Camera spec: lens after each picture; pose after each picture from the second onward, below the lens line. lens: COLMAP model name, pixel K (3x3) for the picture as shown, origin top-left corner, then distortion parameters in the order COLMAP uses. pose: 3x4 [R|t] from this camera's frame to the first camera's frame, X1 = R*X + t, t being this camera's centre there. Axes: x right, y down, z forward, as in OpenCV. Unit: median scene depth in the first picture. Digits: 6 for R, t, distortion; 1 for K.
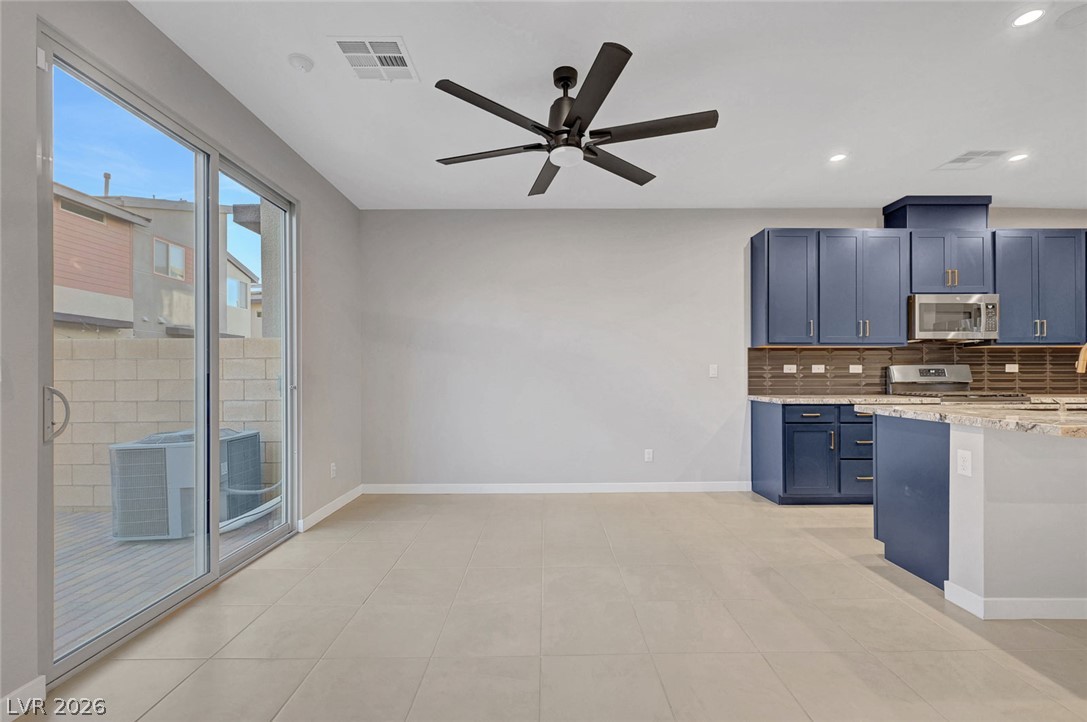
lens RADIAL K [[477.1, 0, 551.8], [0, 477.1, 367.5], [0, 0, 1]] dist [0.000900, -0.000168]
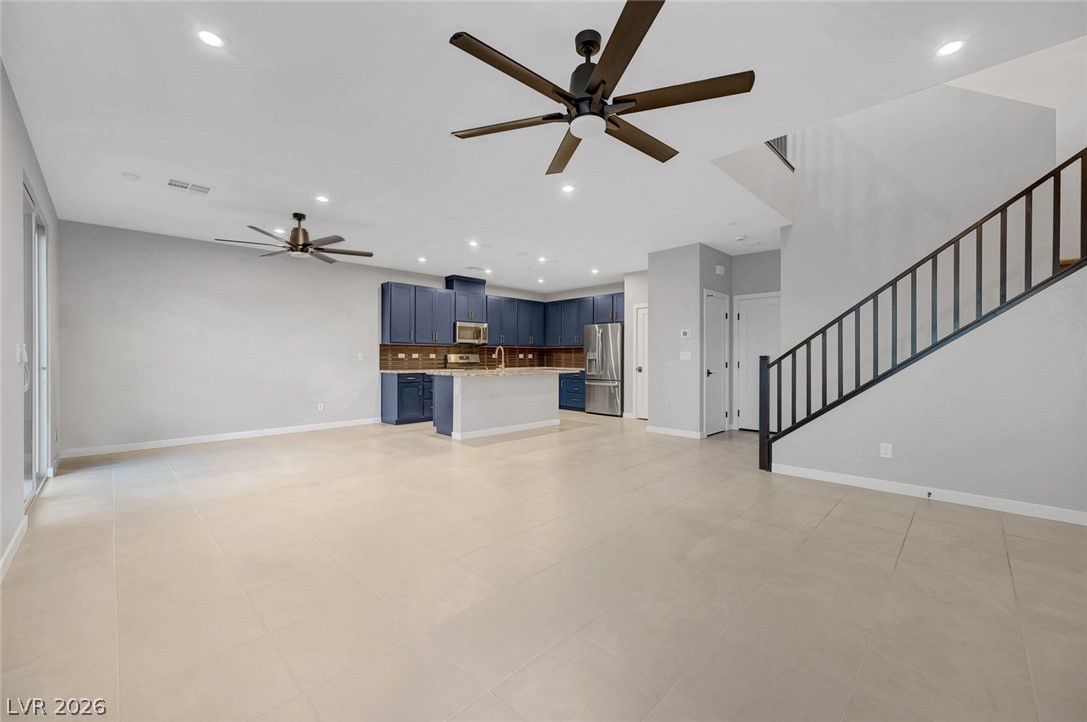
lens RADIAL K [[433.2, 0, 548.0], [0, 433.2, 360.6], [0, 0, 1]] dist [0.002402, 0.000171]
pose [[0.707205, -0.001732, 0.707007, -0.314609], [-0.010557, 0.999860, 0.013009, -0.007033], [-0.706930, -0.016664, 0.707087, -0.647263]]
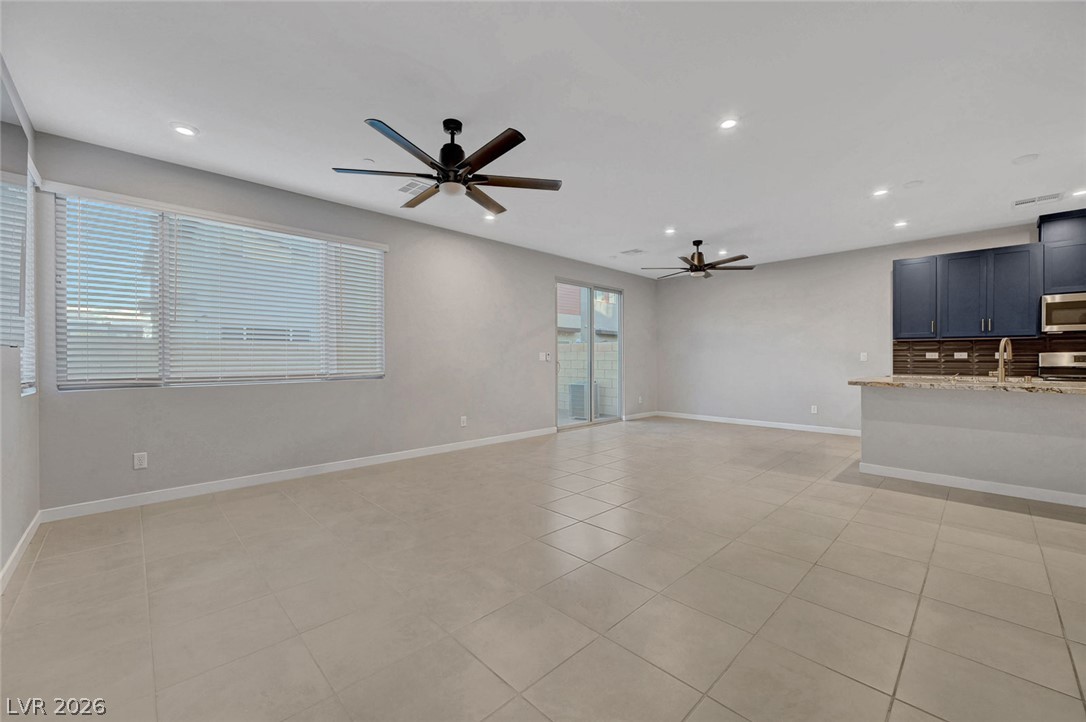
lens RADIAL K [[432.8, 0, 546.0], [0, 432.8, 359.3], [0, 0, 1]] dist [0.002402, 0.000171]
pose [[0.690759, 0.004020, -0.723074, 0.661849], [0.007357, 0.999894, 0.012588, -0.010948], [0.723048, -0.014015, 0.690656, -0.687465]]
